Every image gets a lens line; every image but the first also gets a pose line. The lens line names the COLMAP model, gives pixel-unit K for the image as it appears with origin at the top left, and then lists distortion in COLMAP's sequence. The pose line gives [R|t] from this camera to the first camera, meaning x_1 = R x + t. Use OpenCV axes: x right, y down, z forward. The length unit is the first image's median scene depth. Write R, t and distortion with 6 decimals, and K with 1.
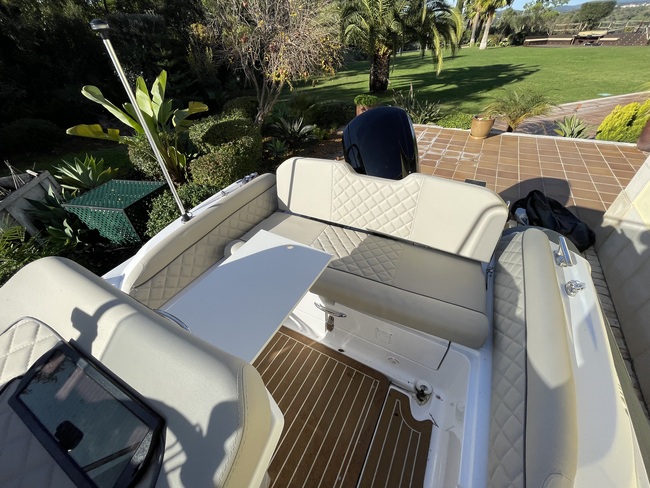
lens RADIAL K [[262.1, 0, 325.0], [0, 262.1, 244.0], [0, 0, 1]] dist [-0.002238, 0.000285]
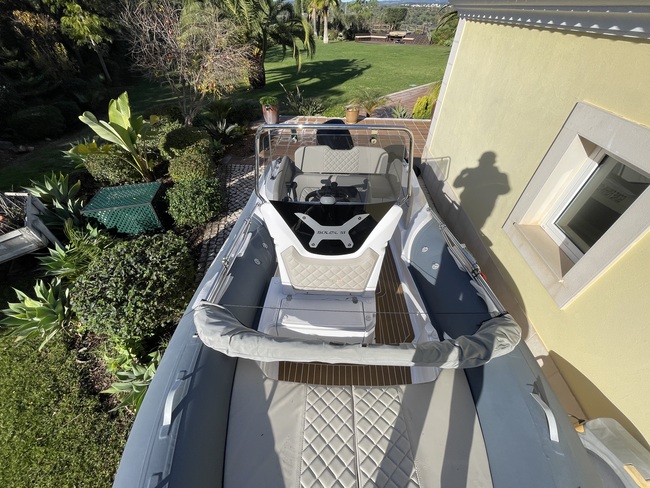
lens RADIAL K [[262.1, 0, 325.0], [0, 262.1, 244.0], [0, 0, 1]] dist [-0.002238, 0.000285]
pose [[0.894006, -0.254333, 0.368873, -0.126874], [0.238853, 0.967070, 0.087895, 0.041844], [-0.379080, 0.009528, 0.925315, -0.145092]]
